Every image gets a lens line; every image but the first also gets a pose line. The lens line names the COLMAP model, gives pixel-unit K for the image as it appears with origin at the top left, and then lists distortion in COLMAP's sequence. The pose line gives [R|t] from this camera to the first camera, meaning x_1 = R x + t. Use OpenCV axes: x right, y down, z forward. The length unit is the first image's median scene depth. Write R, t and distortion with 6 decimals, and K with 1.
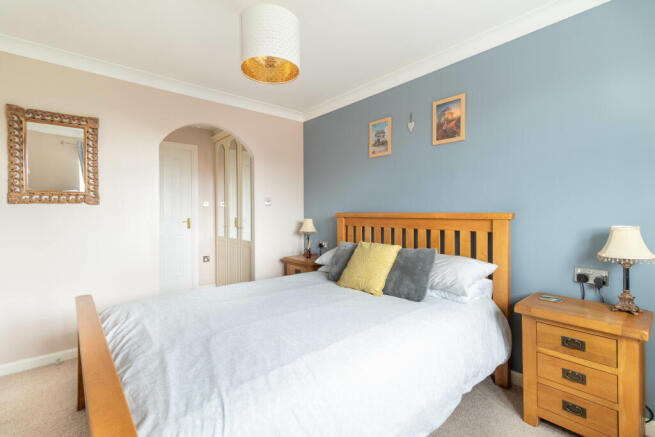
lens RADIAL K [[300.3, 0, 327.5], [0, 300.3, 214.4], [0, 0, 1]] dist [0.001603, 0.001928]
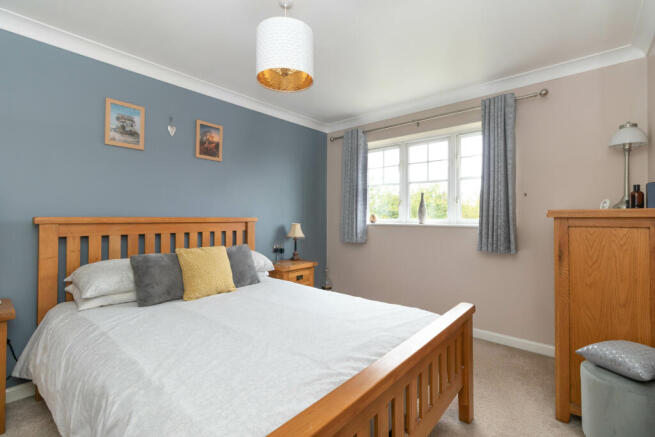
lens RADIAL K [[300.3, 0, 327.3], [0, 300.3, 216.8], [0, 0, 1]] dist [0.001603, 0.001928]
pose [[-0.156689, -0.002301, 0.987645, -0.880872], [-0.001012, 0.999997, 0.002169, -0.009939], [-0.987647, -0.000660, -0.156691, 0.724600]]
